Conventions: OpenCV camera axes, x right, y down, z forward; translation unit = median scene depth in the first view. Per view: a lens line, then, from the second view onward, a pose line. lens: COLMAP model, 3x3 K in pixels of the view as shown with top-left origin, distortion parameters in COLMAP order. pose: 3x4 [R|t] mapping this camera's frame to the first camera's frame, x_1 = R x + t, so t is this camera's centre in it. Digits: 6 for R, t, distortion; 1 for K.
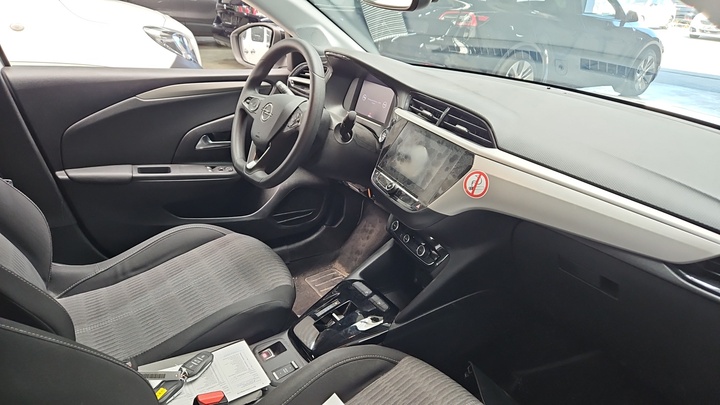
lens RADIAL K [[503.4, 0, 360.0], [0, 503.4, 213.0], [0, 0, 1]] dist [0.047637, -0.002021]
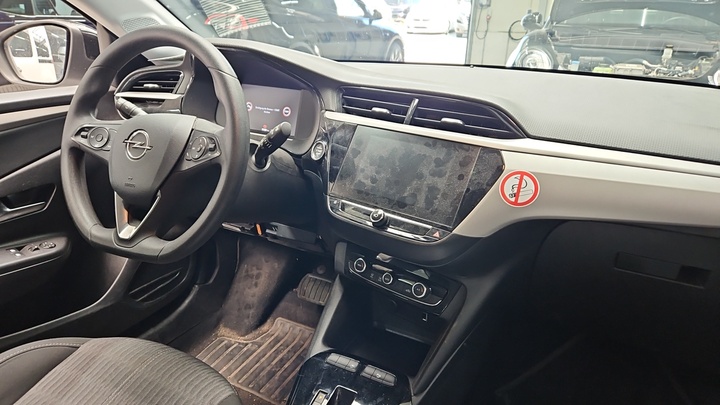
lens RADIAL K [[503.4, 0, 360.0], [0, 503.4, 213.0], [0, 0, 1]] dist [0.047637, -0.002021]
pose [[0.879843, -0.218031, 0.422301, -0.207964], [0.225642, 0.973665, 0.032582, -0.068043], [-0.418284, 0.066621, 0.905870, 0.285132]]
